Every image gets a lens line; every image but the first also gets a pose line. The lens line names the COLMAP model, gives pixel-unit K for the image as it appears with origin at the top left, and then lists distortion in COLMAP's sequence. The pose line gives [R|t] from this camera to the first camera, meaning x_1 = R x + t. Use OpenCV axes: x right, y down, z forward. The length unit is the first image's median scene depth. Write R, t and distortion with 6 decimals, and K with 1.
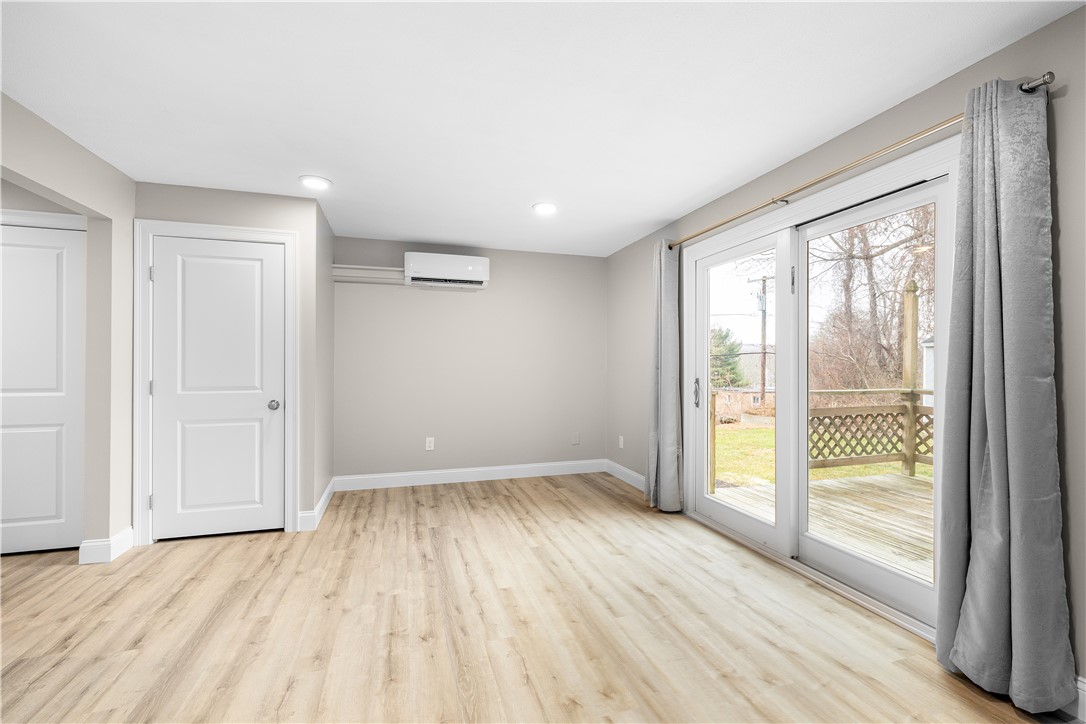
lens RADIAL K [[461.3, 0, 543.1], [0, 461.3, 364.6], [0, 0, 1]] dist [0.001941, -0.000820]
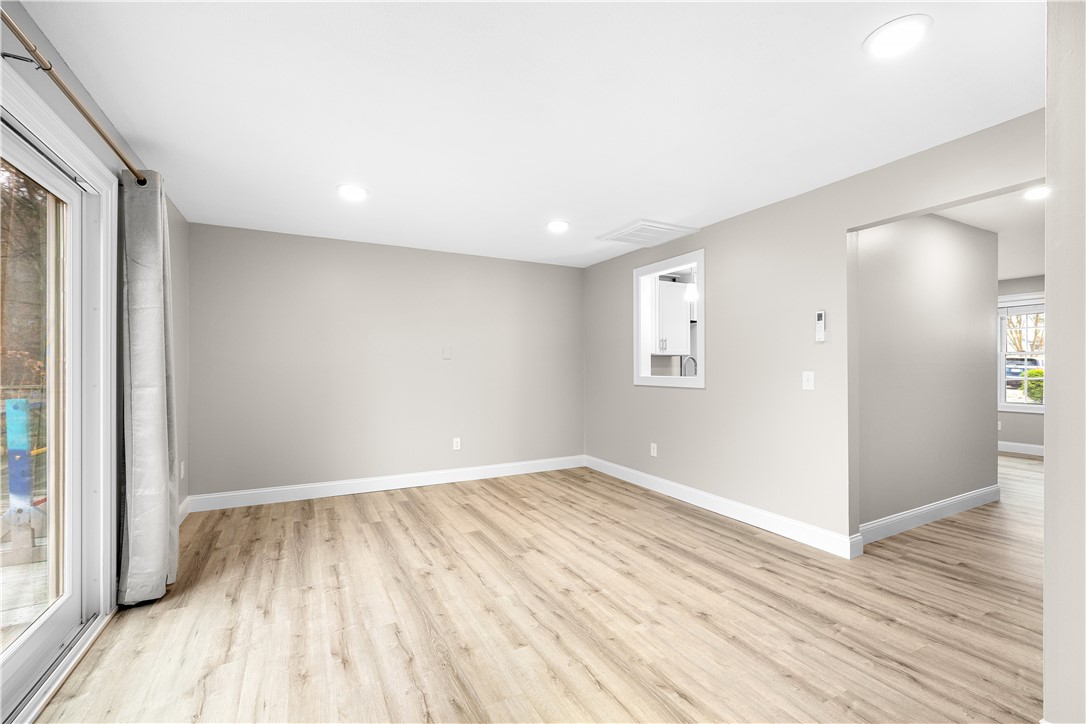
lens RADIAL K [[461.3, 0, 543.2], [0, 461.3, 367.2], [0, 0, 1]] dist [0.001941, -0.000820]
pose [[-0.981940, -0.001312, -0.189186, 0.035994], [-0.000387, 0.999988, -0.004929, 0.003122], [0.189190, -0.004767, -0.981929, 1.966274]]
